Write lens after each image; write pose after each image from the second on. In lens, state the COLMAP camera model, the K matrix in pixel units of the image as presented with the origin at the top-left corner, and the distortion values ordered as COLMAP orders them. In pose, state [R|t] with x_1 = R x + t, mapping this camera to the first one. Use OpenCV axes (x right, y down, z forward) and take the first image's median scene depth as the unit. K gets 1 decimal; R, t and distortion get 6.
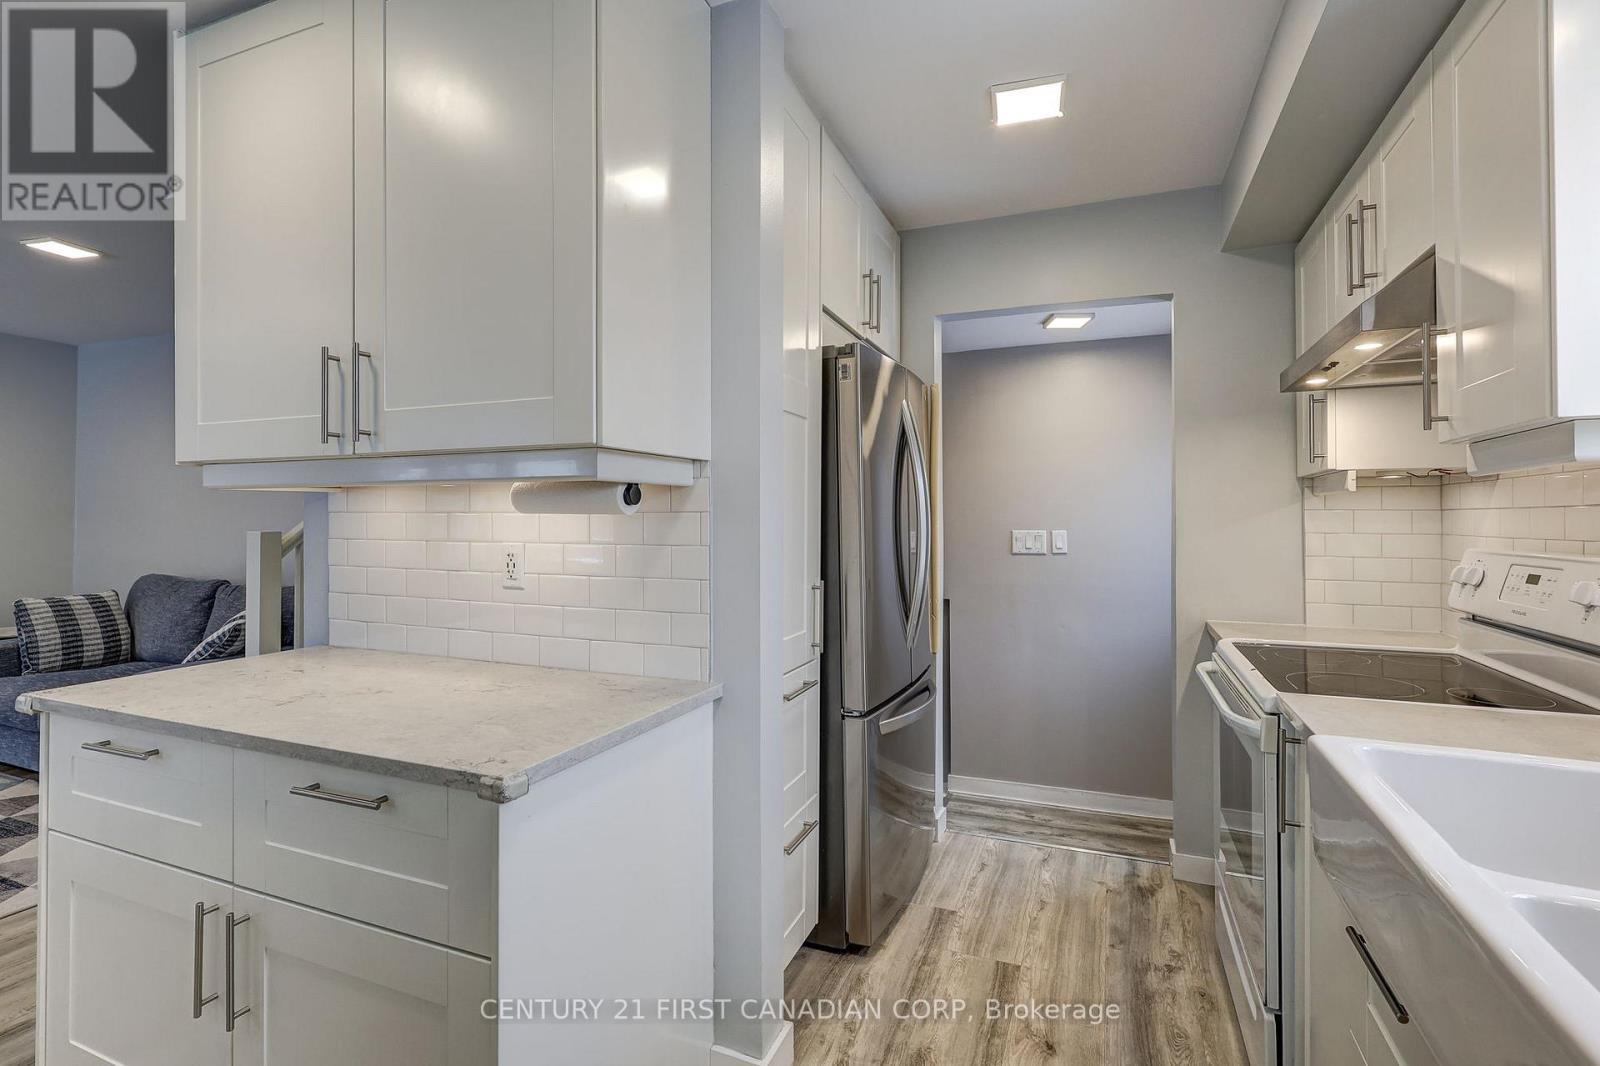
lens RADIAL K [[741.5, 0, 814.0], [0, 741.5, 518.7], [0, 0, 1]] dist [-0.003432, 0.001727]
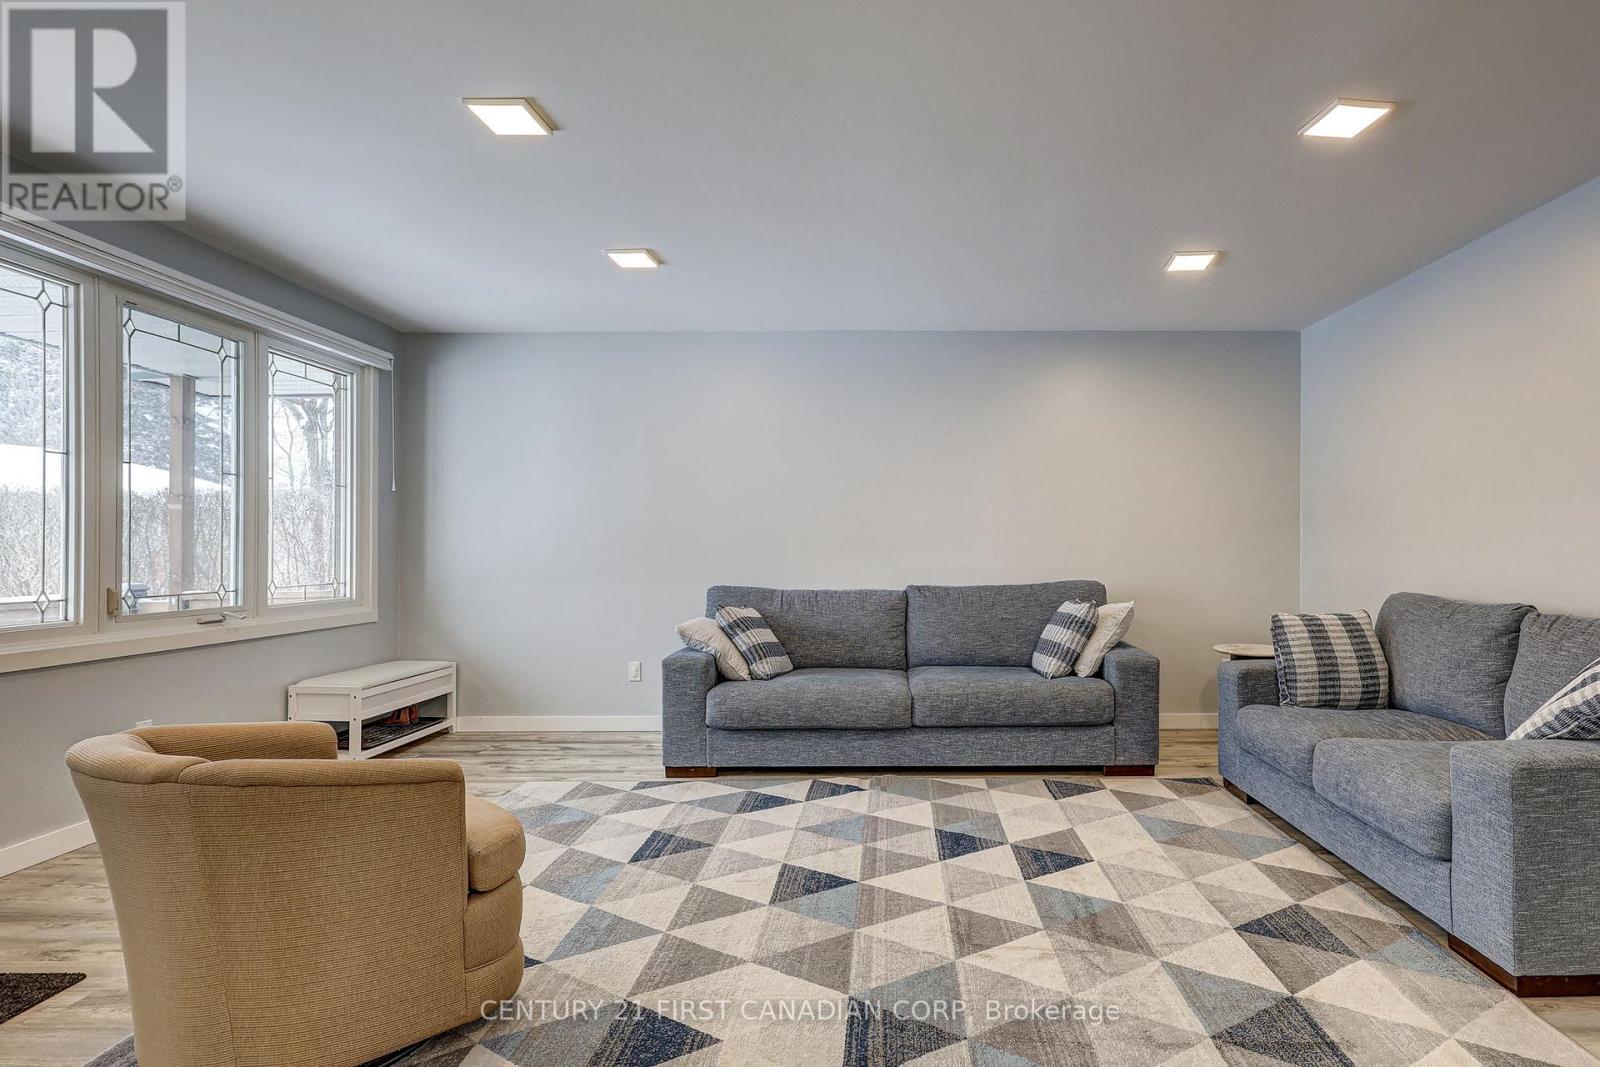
lens RADIAL K [[793.3, 0, 892.5], [0, 793.3, 552.3], [0, 0, 1]] dist [-0.008464, 0.001282]
pose [[0.375028, -0.007284, -0.926985, -0.608924], [0.004045, 0.999972, -0.006221, 0.065092], [0.927004, -0.001417, 0.375048, 0.394426]]
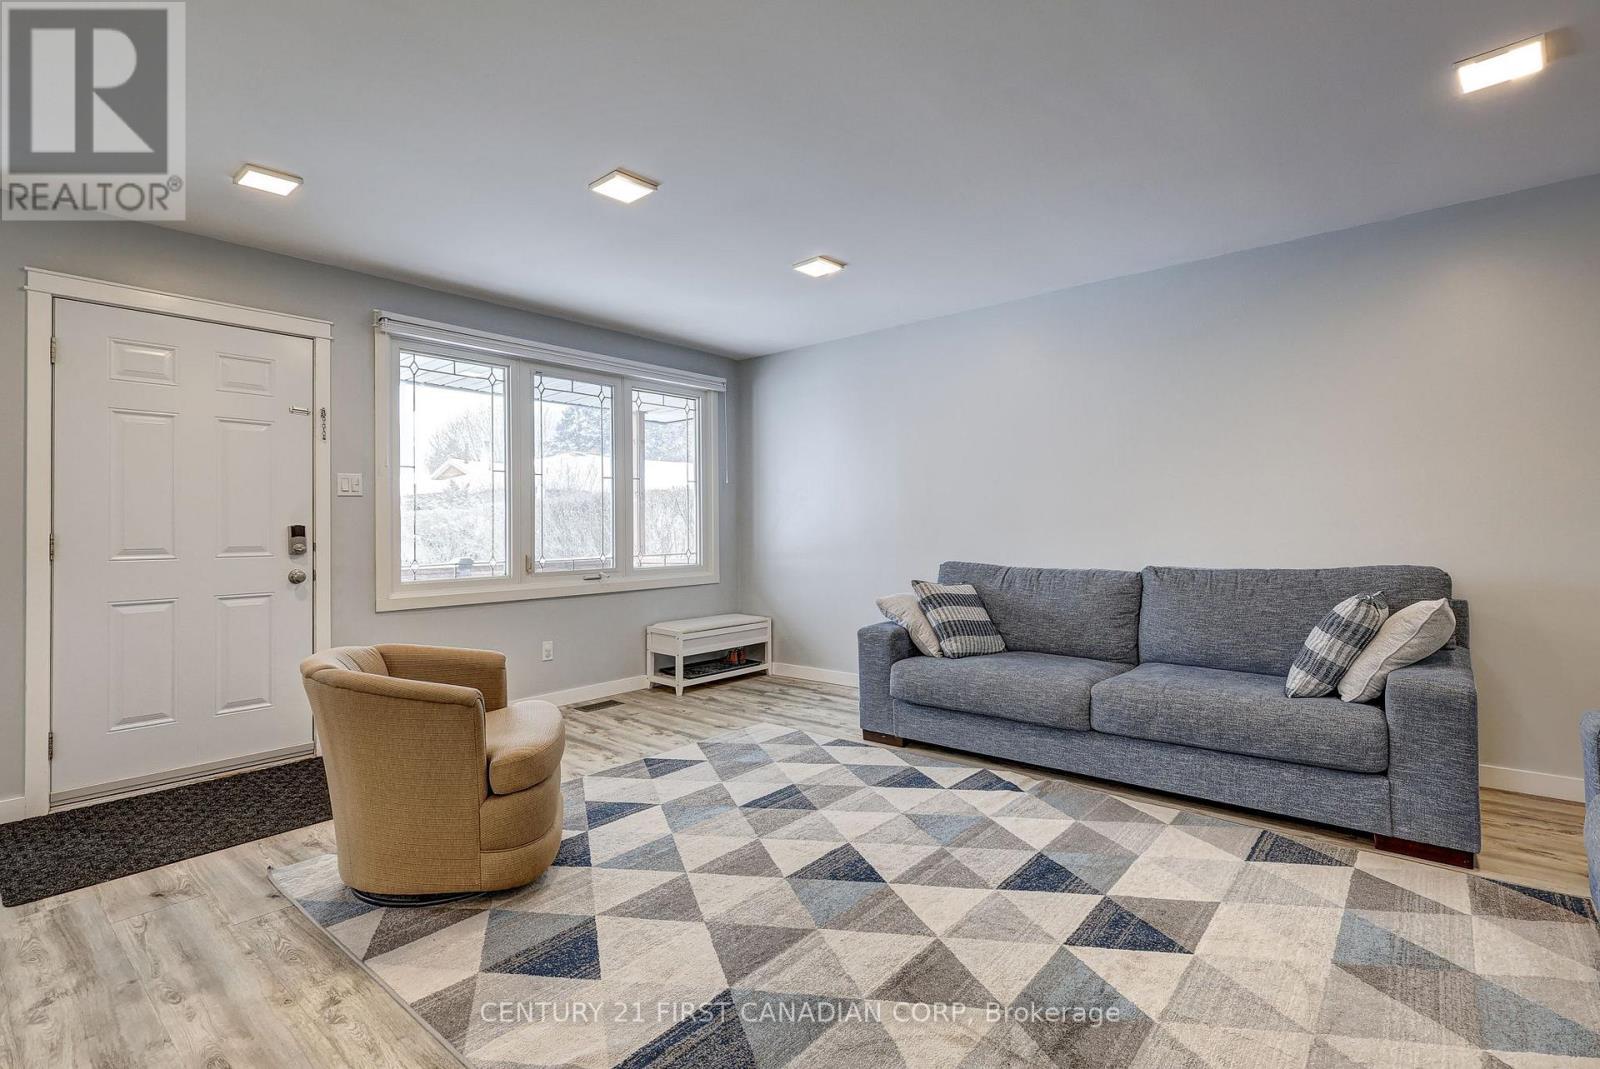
lens RADIAL K [[741.5, 0, 807.6], [0, 741.5, 520.3], [0, 0, 1]] dist [-0.003432, 0.001727]
pose [[-0.310416, -0.014087, -0.950496, -0.688566], [0.007930, 0.999817, -0.017408, 0.059618], [0.950568, -0.012941, -0.310248, 0.939932]]
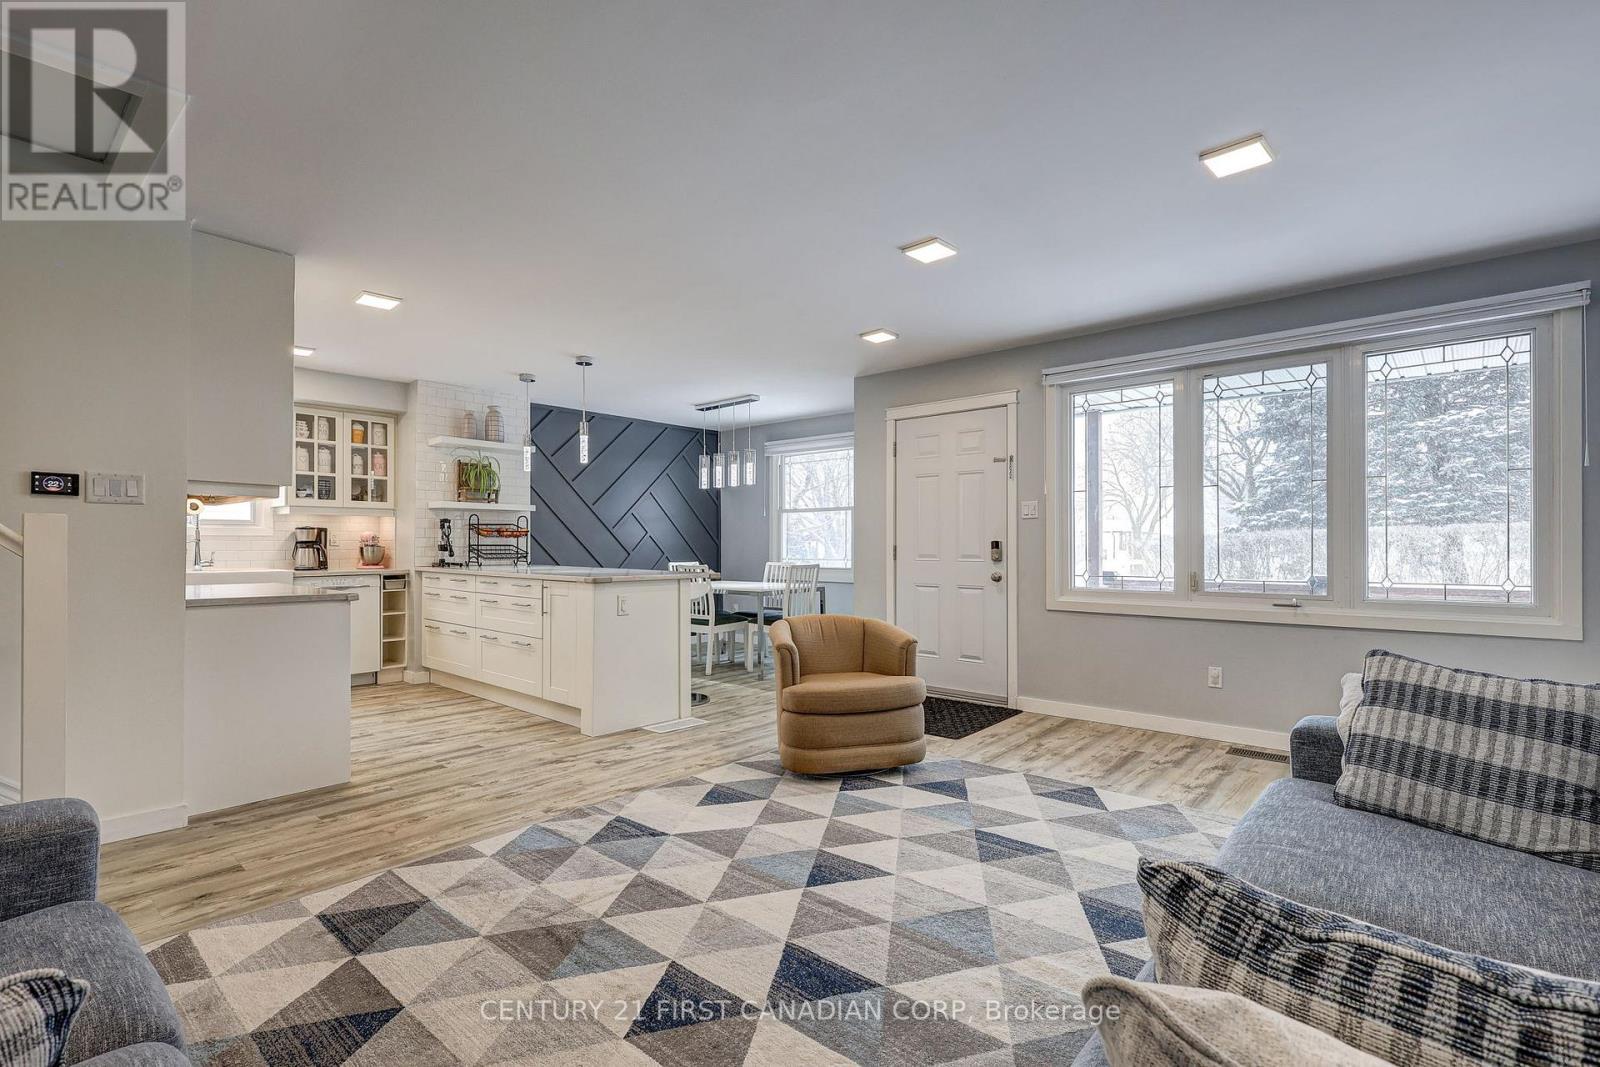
lens RADIAL K [[741.5, 0, 804.6], [0, 741.5, 540.8], [0, 0, 1]] dist [-0.003432, 0.001727]
pose [[-0.946584, -0.004415, 0.322429, -1.900619], [-0.005849, 0.999977, -0.003480, 0.046900], [-0.322406, -0.005181, -0.946587, 1.652159]]
